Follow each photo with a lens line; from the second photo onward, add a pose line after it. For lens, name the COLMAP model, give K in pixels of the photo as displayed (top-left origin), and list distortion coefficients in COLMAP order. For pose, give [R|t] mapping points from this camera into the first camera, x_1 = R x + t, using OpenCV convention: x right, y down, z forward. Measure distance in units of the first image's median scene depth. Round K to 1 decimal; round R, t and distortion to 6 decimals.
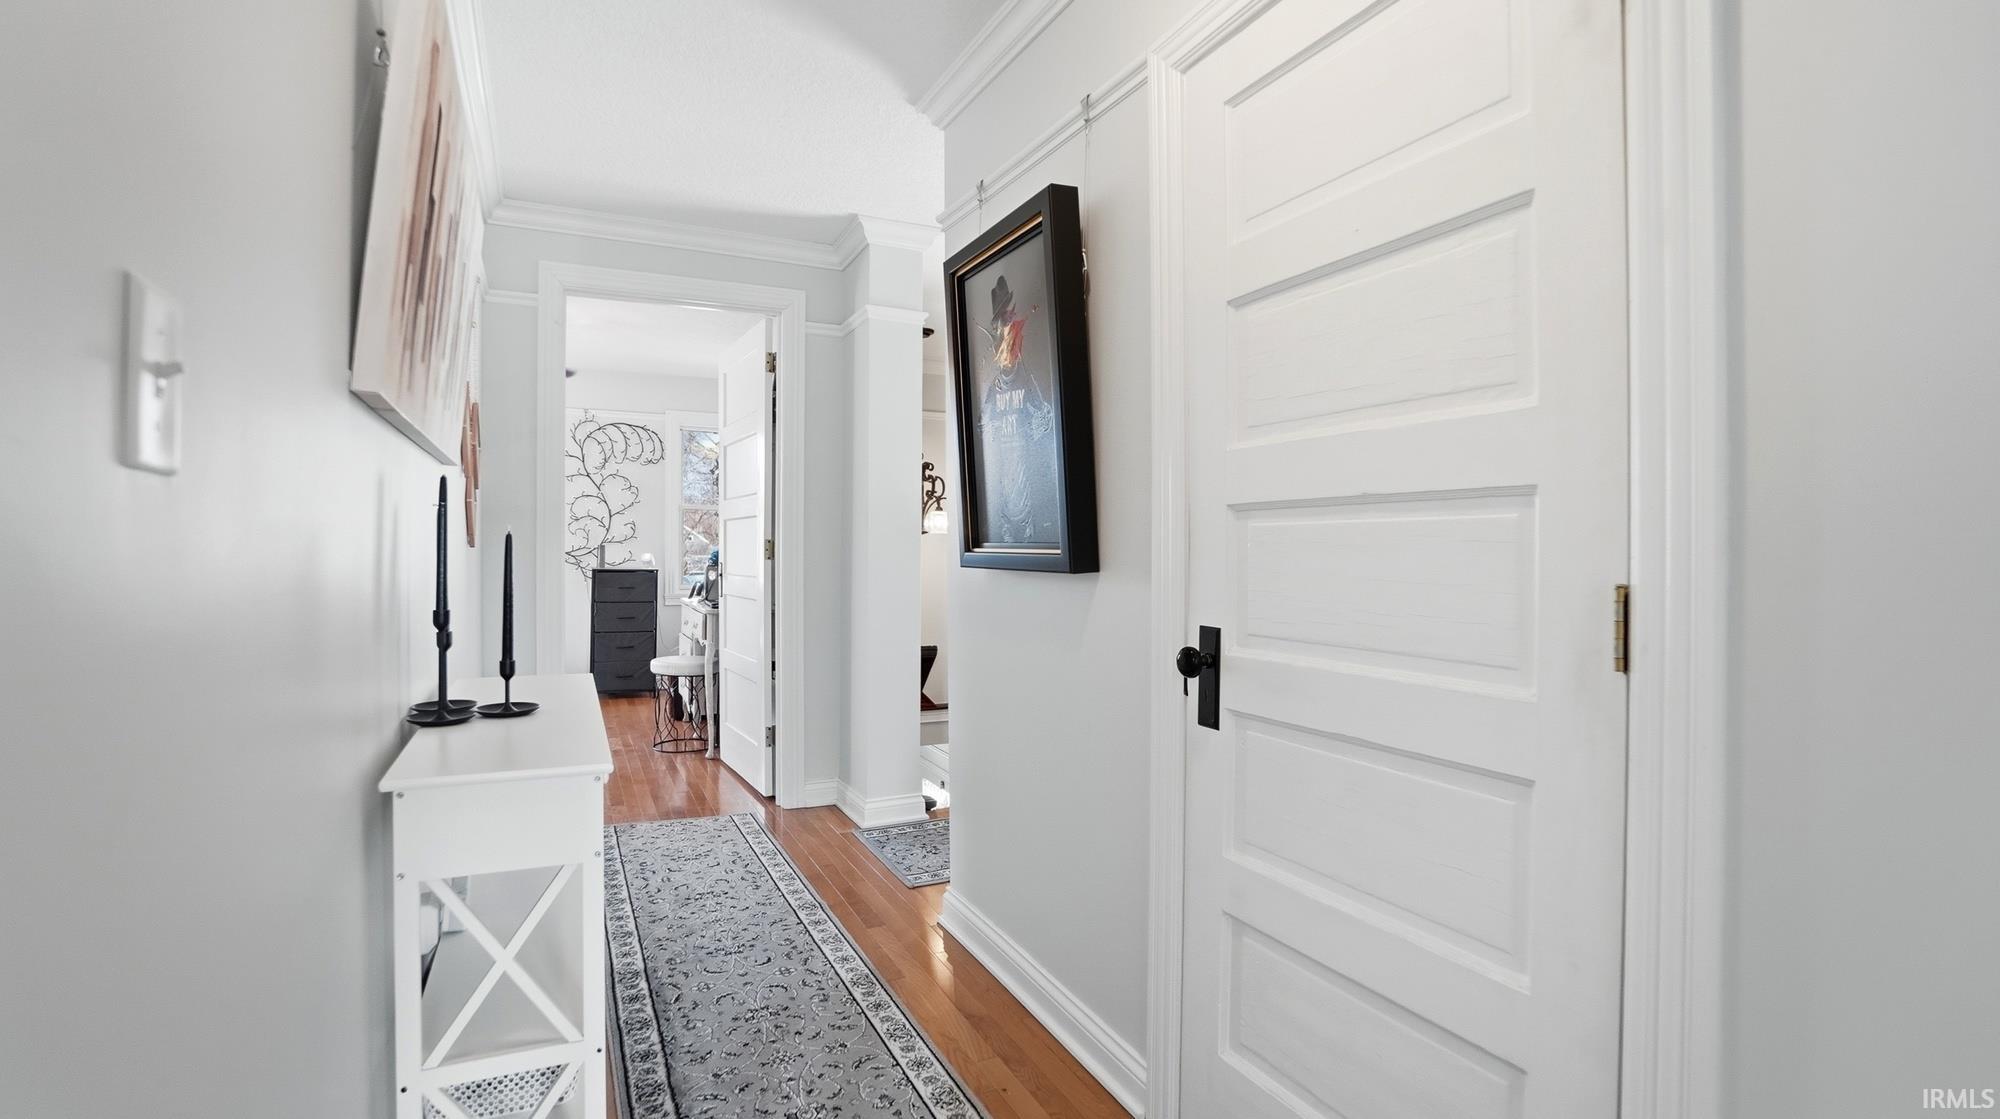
lens RADIAL K [[900.6, 0, 999.7], [0, 900.6, 550.5], [0, 0, 1]] dist [-0.047116, 0.014338]
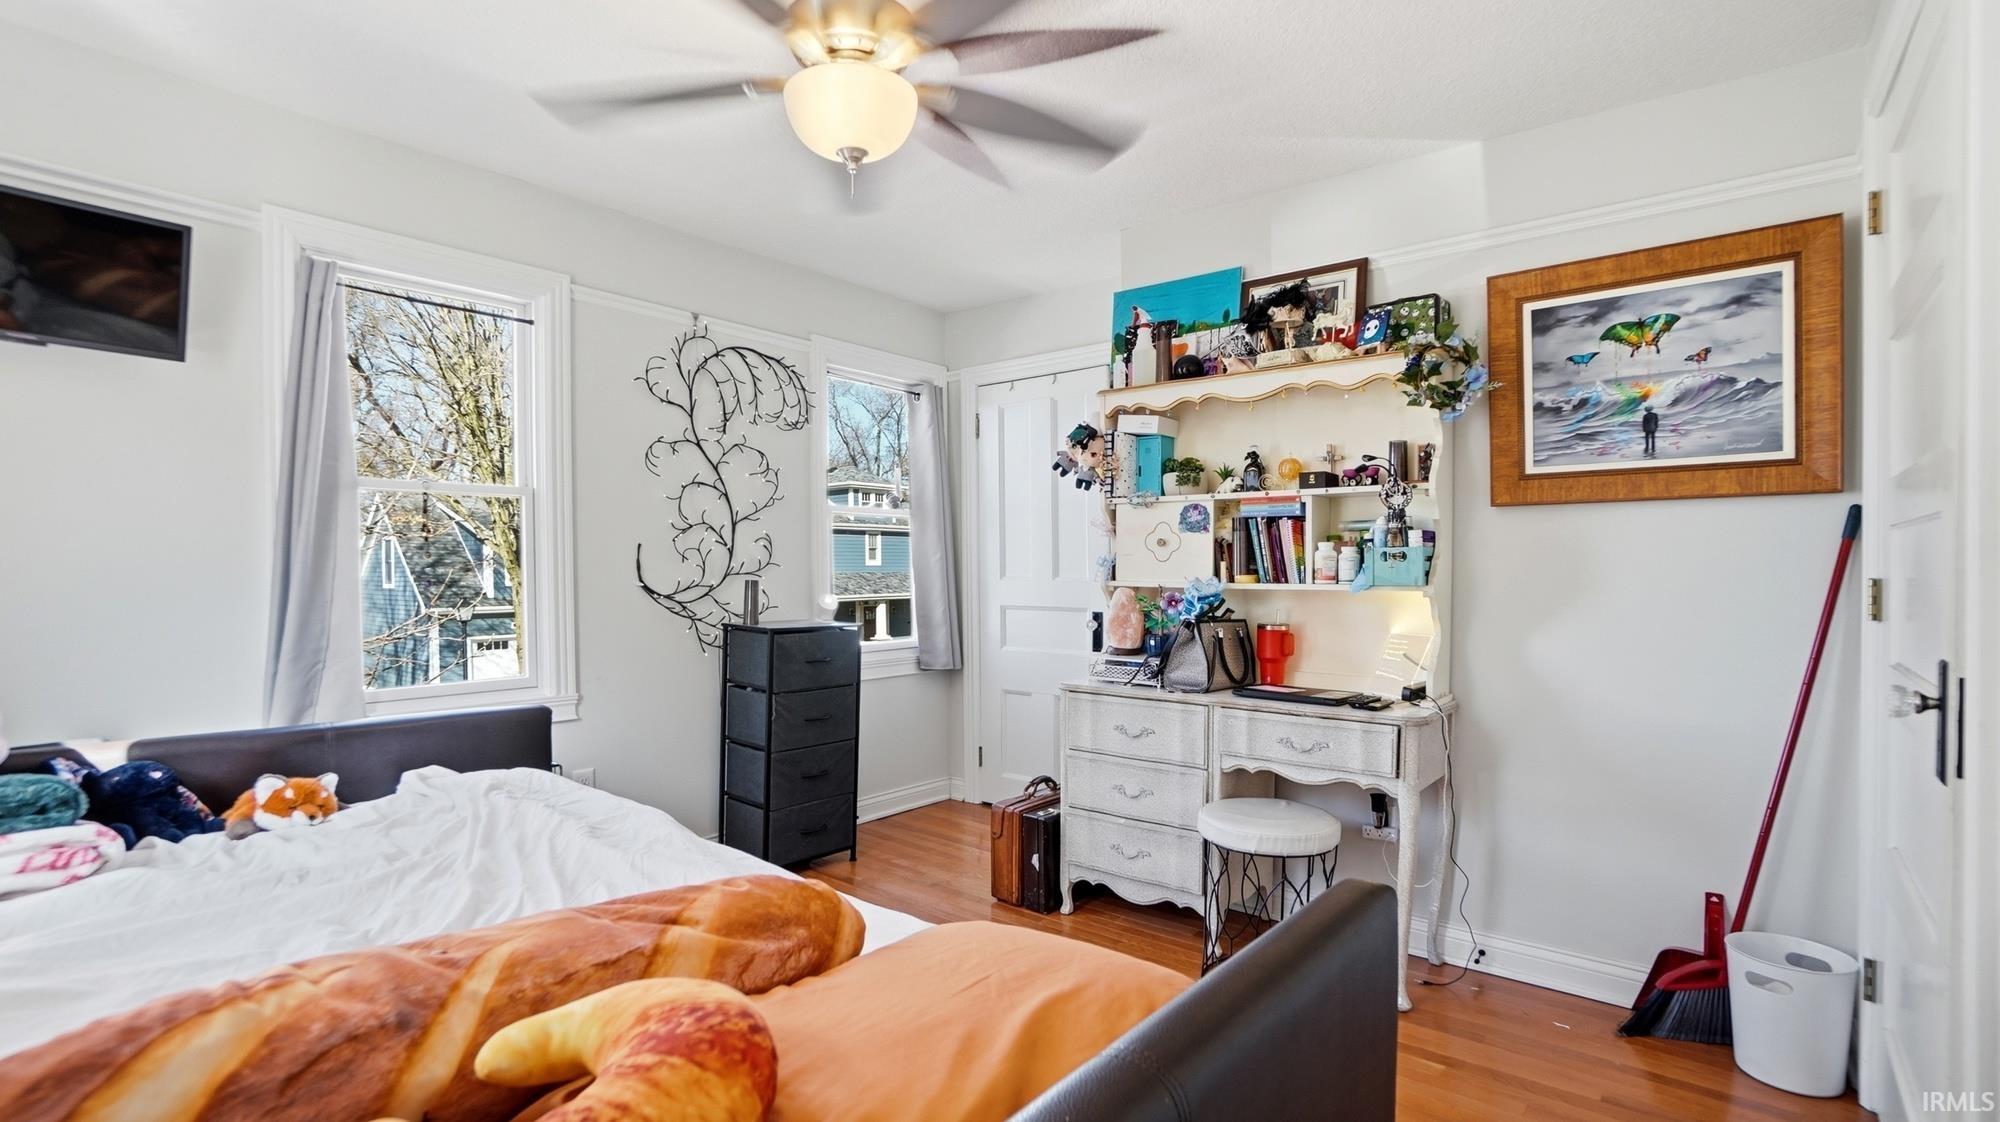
lens RADIAL K [[900.6, 0, 999.3], [0, 900.6, 568.6], [0, 0, 1]] dist [-0.047116, 0.014338]
pose [[0.914161, -0.009885, 0.405231, -0.511108], [0.008641, 0.999951, 0.004899, -0.013800], [-0.405259, -0.000977, 0.914201, 0.462070]]
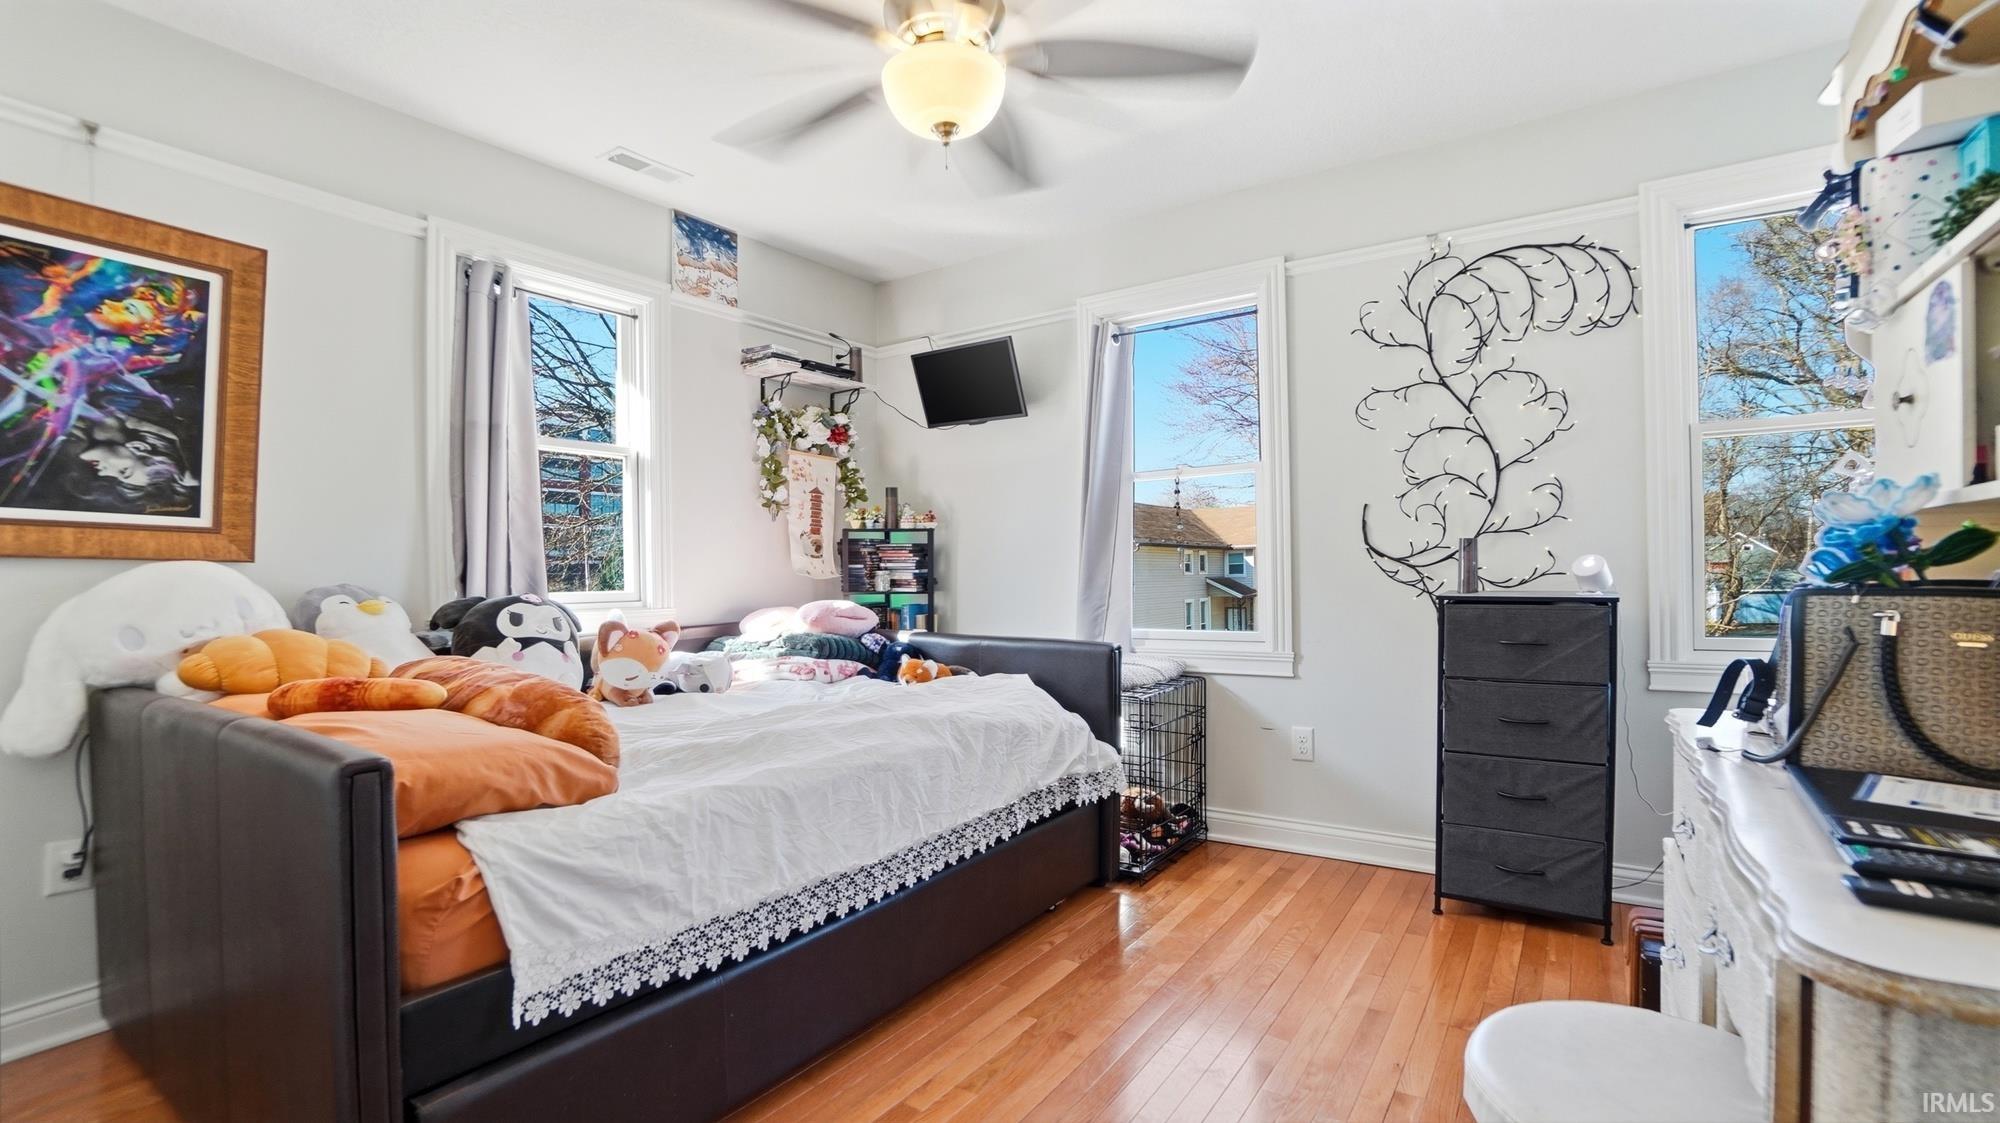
lens RADIAL K [[900.6, 0, 999.3], [0, 900.6, 571.4], [0, 0, 1]] dist [-0.047116, 0.014338]
pose [[0.503644, -0.019924, -0.863681, -0.194758], [0.020779, 0.999724, -0.010945, 0.009221], [0.863661, -0.012434, 0.503919, 0.588442]]
